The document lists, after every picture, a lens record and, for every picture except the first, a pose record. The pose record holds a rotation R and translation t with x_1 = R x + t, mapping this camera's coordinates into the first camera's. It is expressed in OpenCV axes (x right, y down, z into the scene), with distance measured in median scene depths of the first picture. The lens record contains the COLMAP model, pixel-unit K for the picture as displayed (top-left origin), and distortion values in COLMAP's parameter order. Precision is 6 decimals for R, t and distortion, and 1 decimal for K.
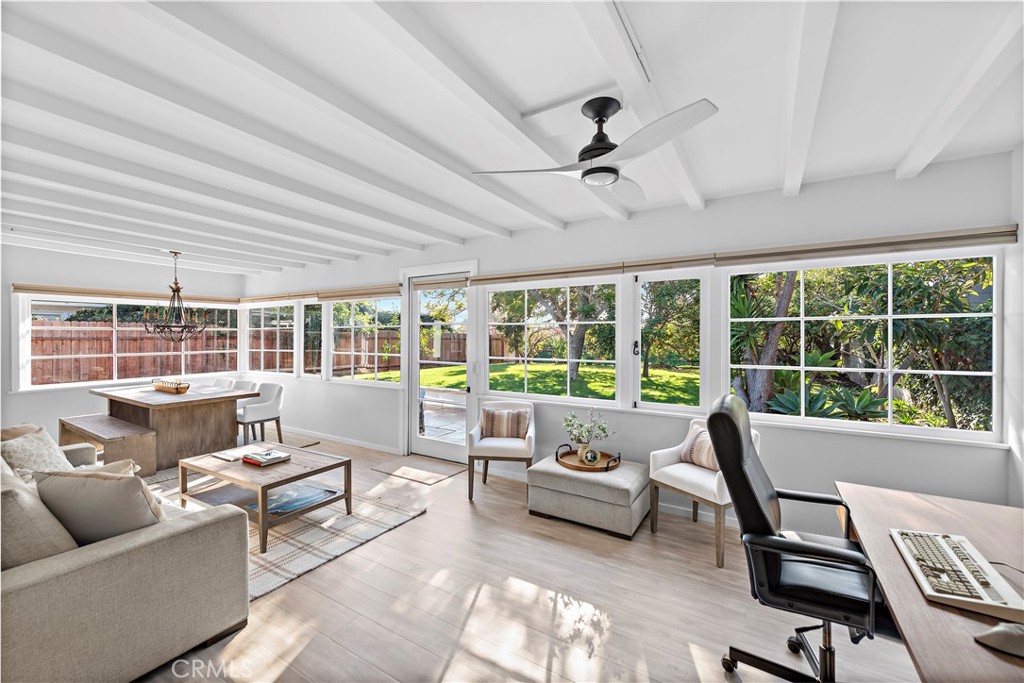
lens RADIAL K [[410.7, 0, 512.0], [0, 410.7, 341.5], [0, 0, 1]] dist [0.001103, -0.000115]
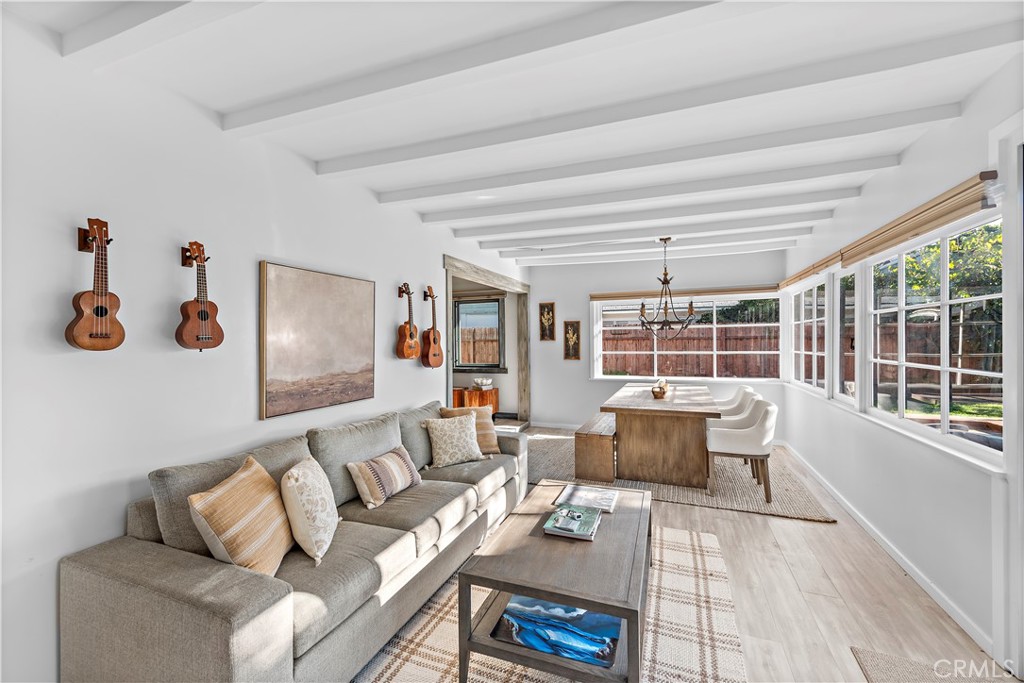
lens RADIAL K [[410.7, 0, 512.0], [0, 410.7, 341.5], [0, 0, 1]] dist [0.001103, -0.000115]
pose [[0.169542, 0.003219, -0.985518, 0.005034], [-0.003951, 0.999989, 0.002587, 0.003507], [0.985515, 0.003455, 0.169553, 0.540572]]
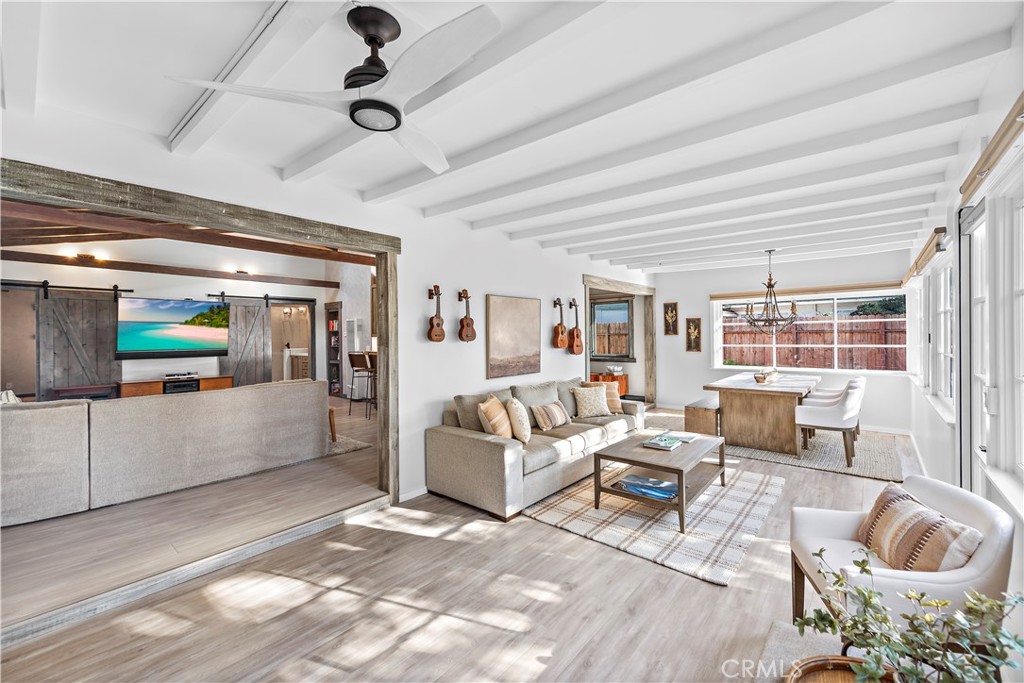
lens RADIAL K [[412.9, 0, 512.7], [0, 412.9, 336.7], [0, 0, 1]] dist [0.010987, -0.000270]
pose [[-0.154193, 0.008073, -0.988008, 0.357734], [0.000319, 0.999967, 0.008121, -0.002856], [0.988041, 0.000937, -0.154191, 0.527402]]
